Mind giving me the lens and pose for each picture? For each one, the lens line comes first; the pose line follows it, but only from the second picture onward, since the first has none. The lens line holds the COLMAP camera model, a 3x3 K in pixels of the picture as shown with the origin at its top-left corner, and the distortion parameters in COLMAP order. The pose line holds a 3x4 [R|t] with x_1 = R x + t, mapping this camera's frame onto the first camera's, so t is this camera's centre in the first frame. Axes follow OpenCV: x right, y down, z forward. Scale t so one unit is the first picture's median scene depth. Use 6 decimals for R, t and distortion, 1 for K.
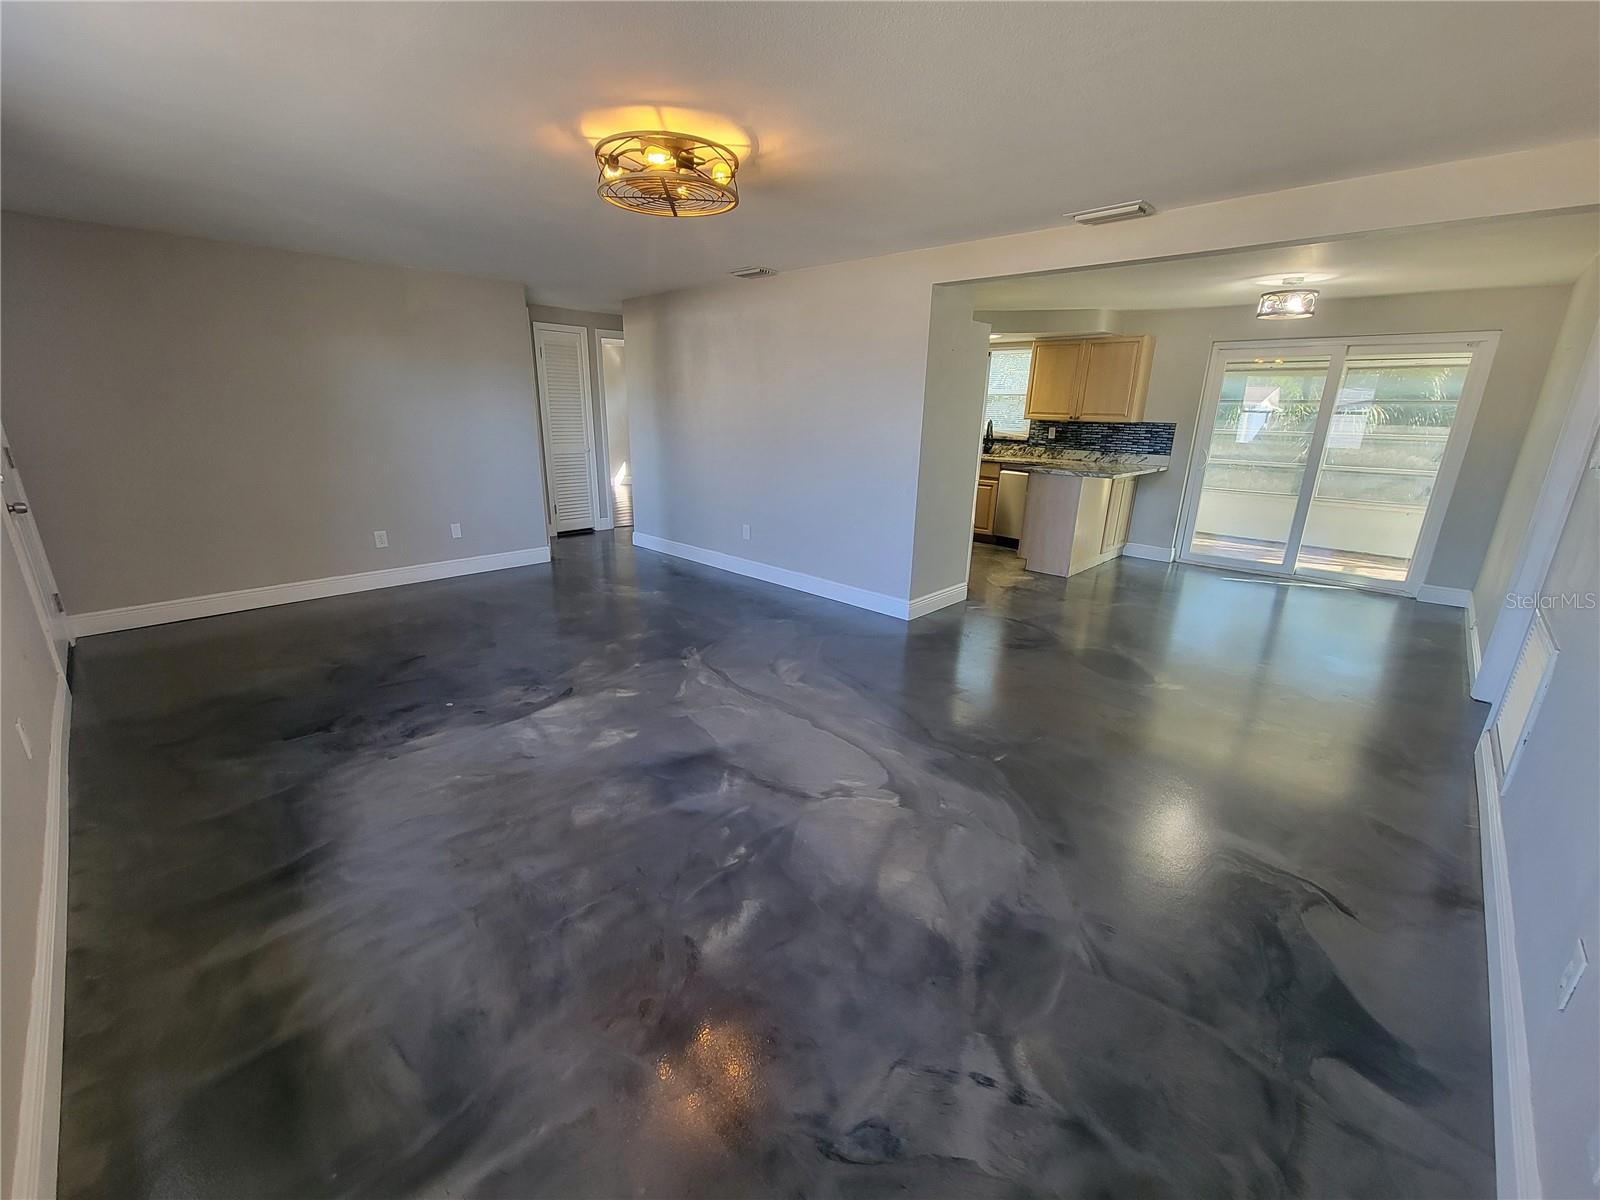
lens RADIAL K [[655.0, 0, 798.4], [0, 655.0, 608.1], [0, 0, 1]] dist [0.001856, -0.001430]
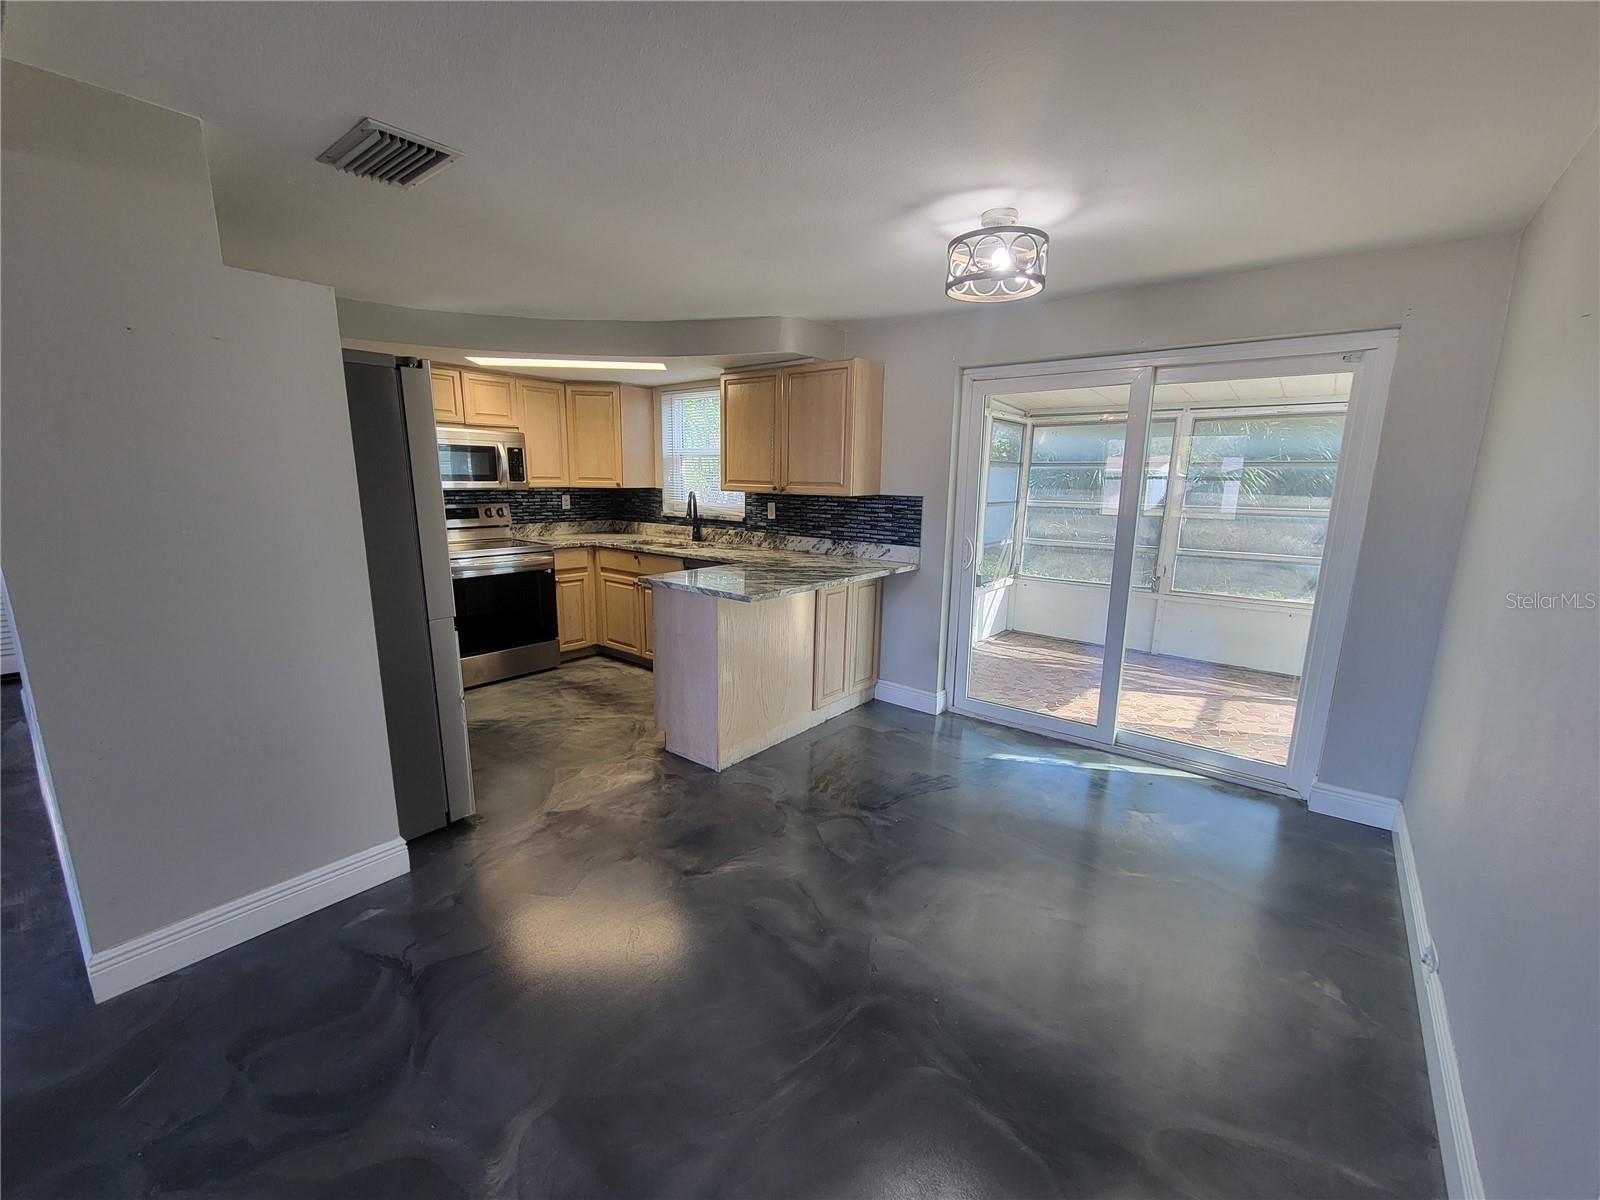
lens RADIAL K [[655.0, 0, 791.2], [0, 655.0, 609.7], [0, 0, 1]] dist [0.001856, -0.001430]
pose [[0.996674, -0.021951, 0.078483, 0.476518], [0.029343, 0.995111, -0.094308, -0.142102], [-0.076029, 0.096297, 0.992445, 0.475152]]
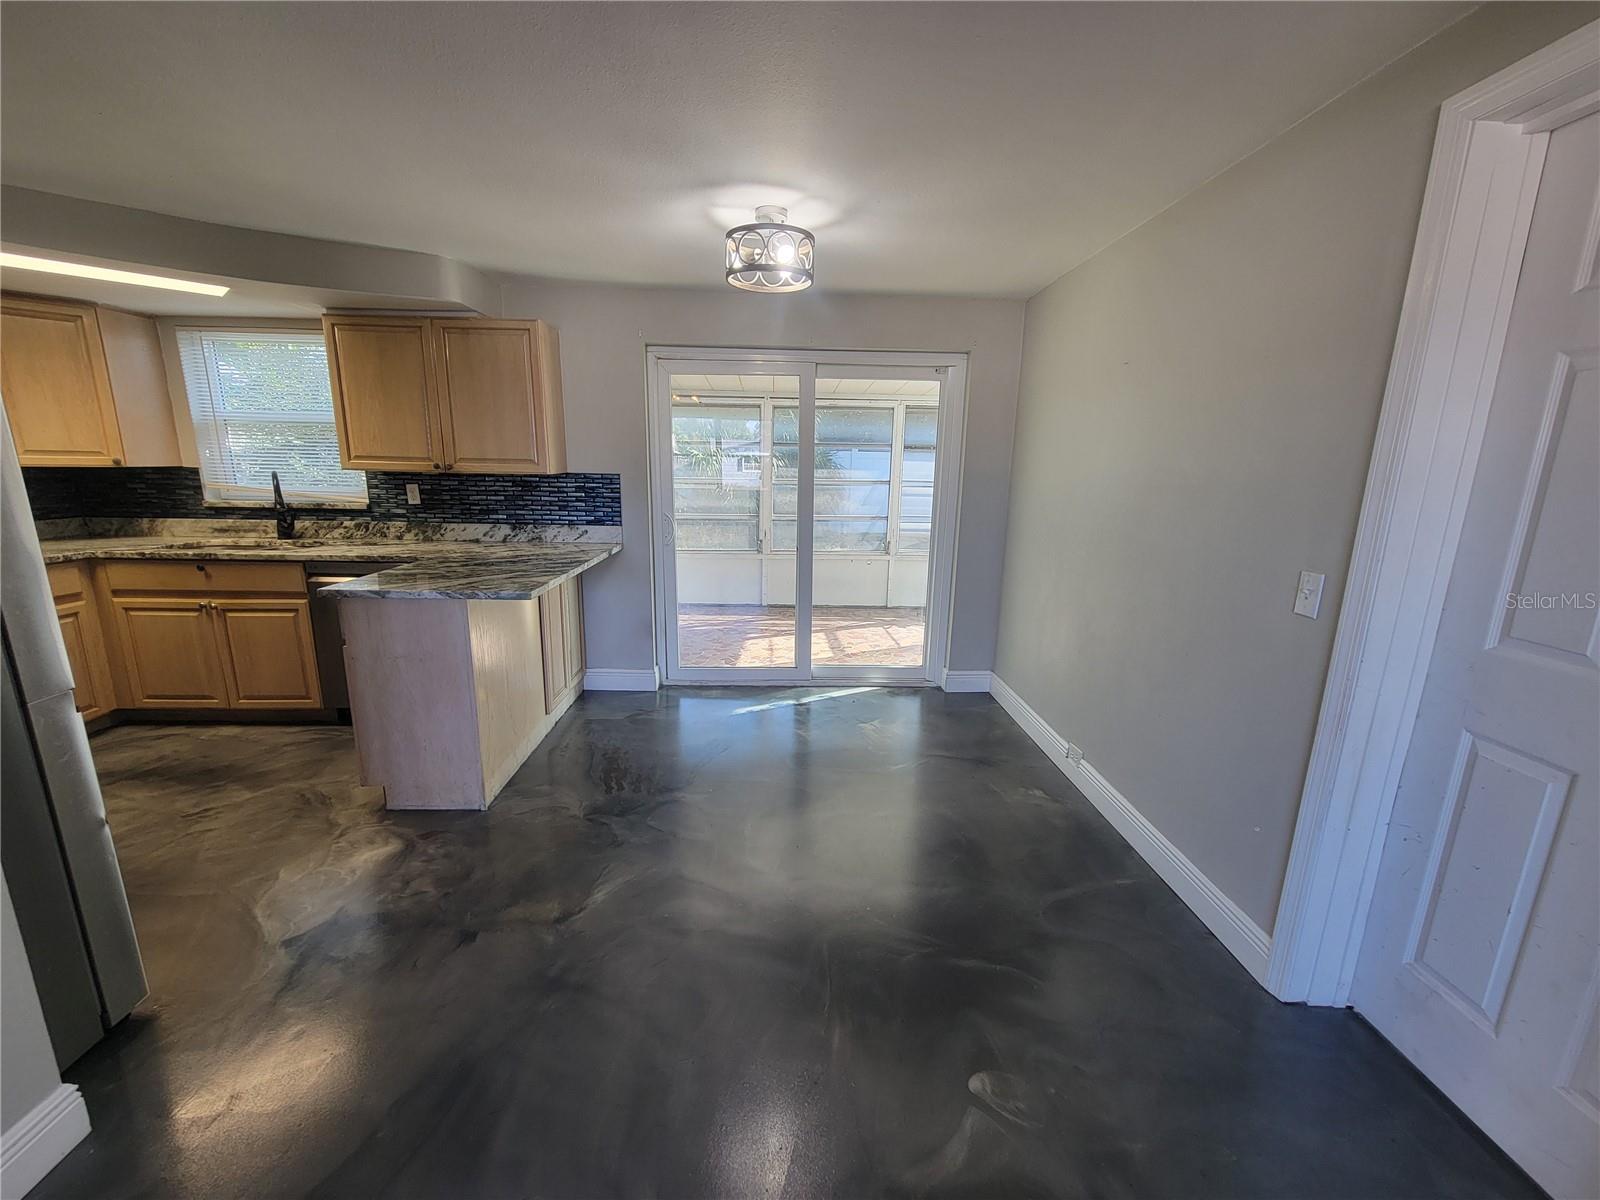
lens RADIAL K [[655.0, 0, 799.7], [0, 655.0, 609.6], [0, 0, 1]] dist [0.001856, -0.001430]
pose [[0.699130, -0.165233, 0.695640, 0.295515], [0.206753, 0.978086, 0.024532, -0.165113], [-0.684449, 0.126675, 0.717971, 0.551284]]
